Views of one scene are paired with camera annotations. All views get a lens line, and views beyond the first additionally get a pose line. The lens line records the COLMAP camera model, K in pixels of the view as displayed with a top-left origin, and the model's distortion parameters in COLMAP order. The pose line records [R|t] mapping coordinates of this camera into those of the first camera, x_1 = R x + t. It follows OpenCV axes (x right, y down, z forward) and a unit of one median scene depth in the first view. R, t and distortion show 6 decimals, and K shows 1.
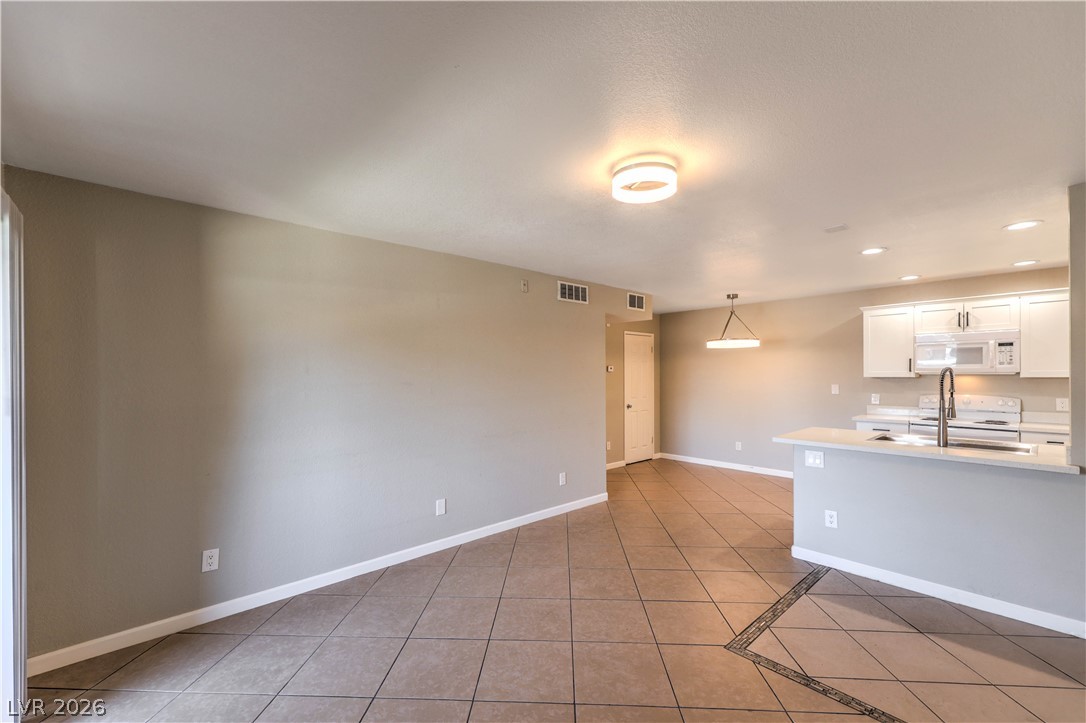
lens RADIAL K [[438.4, 0, 532.6], [0, 438.4, 377.6], [0, 0, 1]] dist [0.005764, 0.000203]
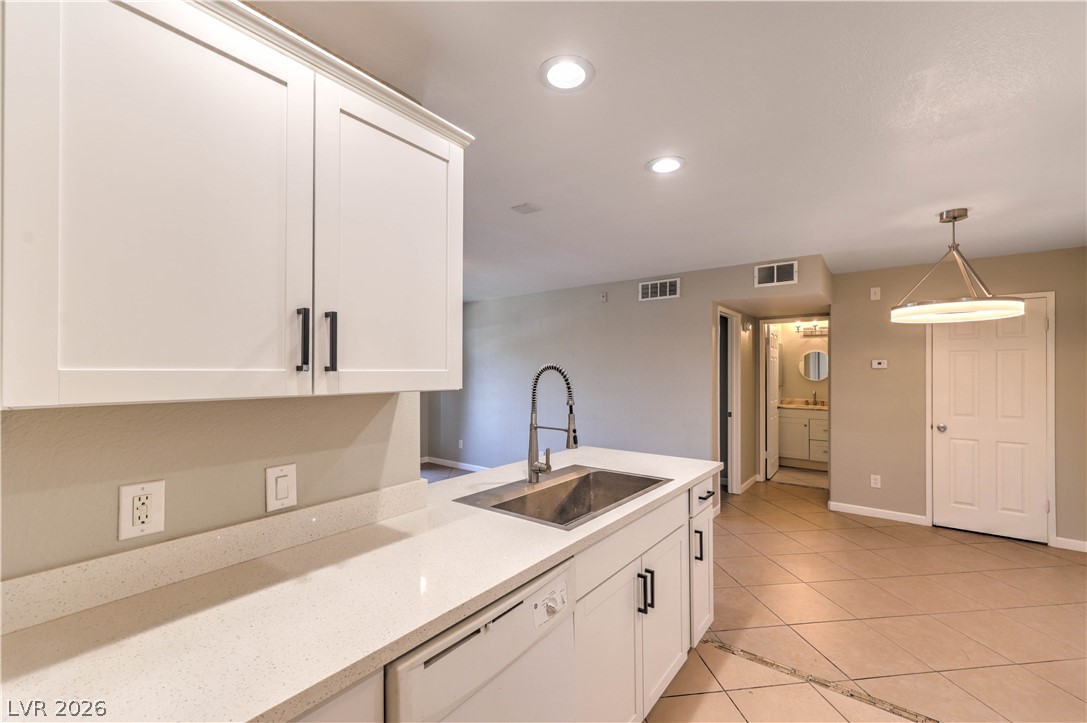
lens RADIAL K [[438.8, 0, 553.8], [0, 438.8, 368.8], [0, 0, 1]] dist [0.005764, 0.000203]
pose [[0.196671, 0.000866, -0.980469, 1.056183], [-0.010411, 0.999945, -0.001205, -0.010932], [0.980414, 0.010445, 0.196669, 0.590398]]
